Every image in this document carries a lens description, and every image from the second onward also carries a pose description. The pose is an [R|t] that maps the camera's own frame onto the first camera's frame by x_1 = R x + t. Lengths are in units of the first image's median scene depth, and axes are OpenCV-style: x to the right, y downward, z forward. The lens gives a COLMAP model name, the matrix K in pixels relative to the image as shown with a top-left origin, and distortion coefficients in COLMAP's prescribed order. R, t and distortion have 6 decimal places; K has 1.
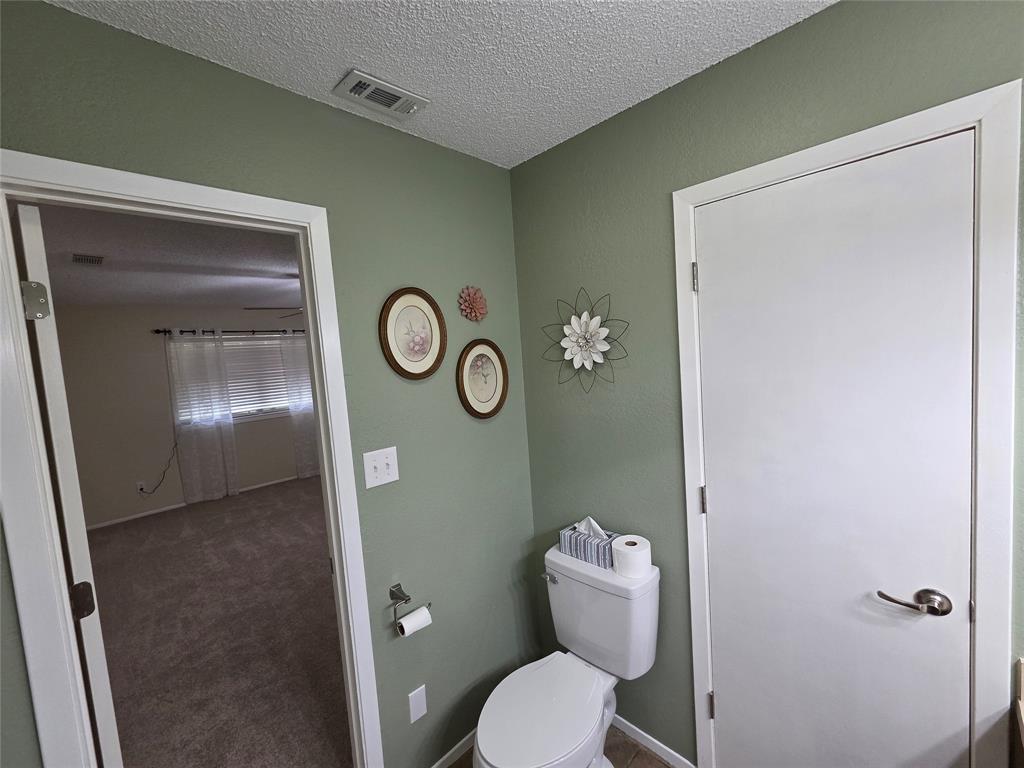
lens RADIAL K [[415.4, 0, 507.5], [0, 415.4, 383.4], [0, 0, 1]] dist [-0.009440, 0.000170]
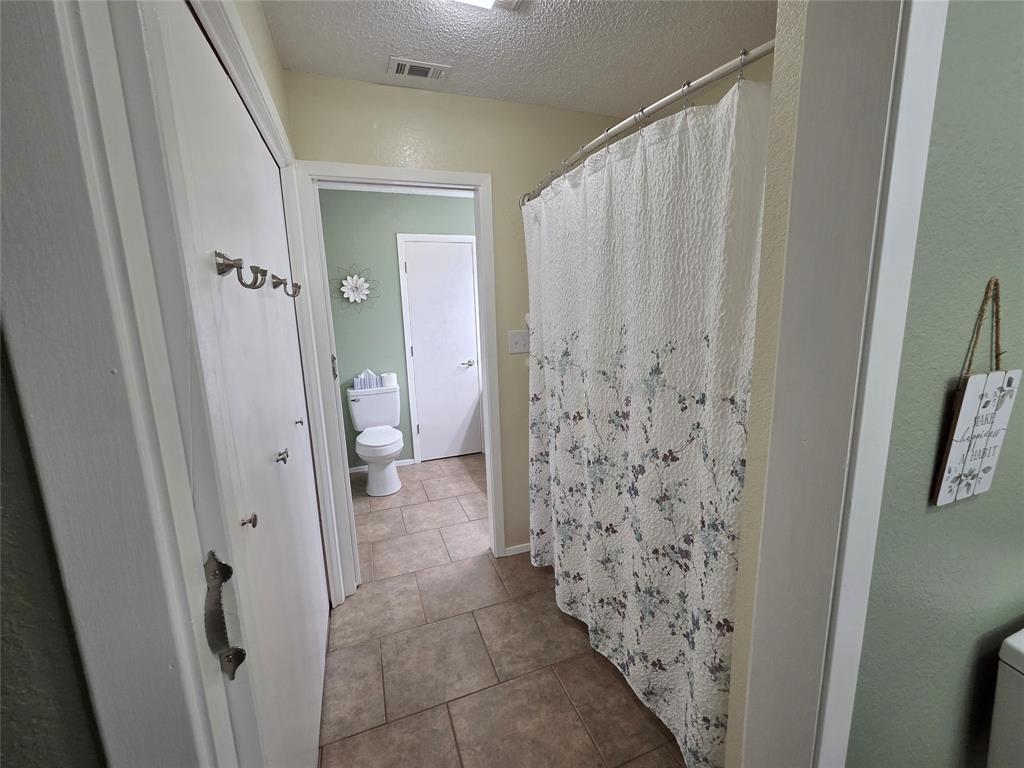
lens RADIAL K [[415.4, 0, 507.5], [0, 415.4, 383.4], [0, 0, 1]] dist [-0.009440, 0.000170]
pose [[0.424720, -0.106065, 0.899090, -1.481959], [0.073377, 0.993879, 0.082584, 0.268520], [-0.902346, 0.030898, 0.429903, -0.623598]]
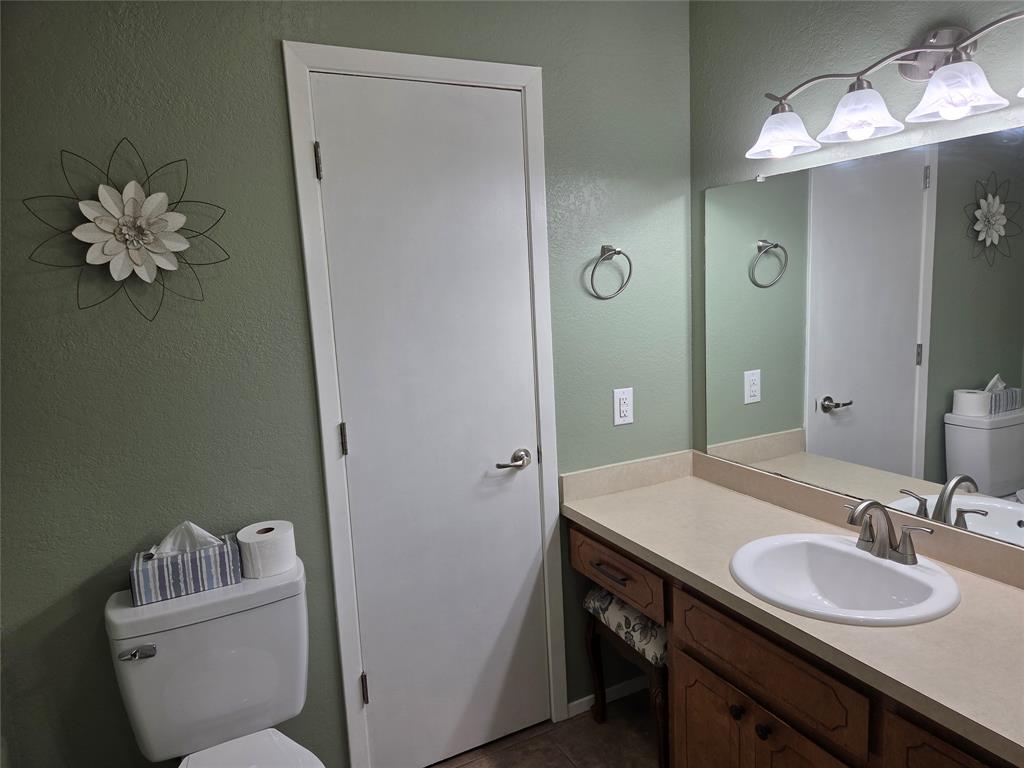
lens RADIAL K [[684.5, 0, 512.0], [0, 684.5, 384.0], [0, 0, 1]] dist [0.070125, -0.060465]
pose [[0.309895, -0.090584, 0.946446, -0.604188], [0.097433, 0.993236, 0.063160, 0.101279], [-0.945765, 0.072642, 0.316624, 0.206097]]
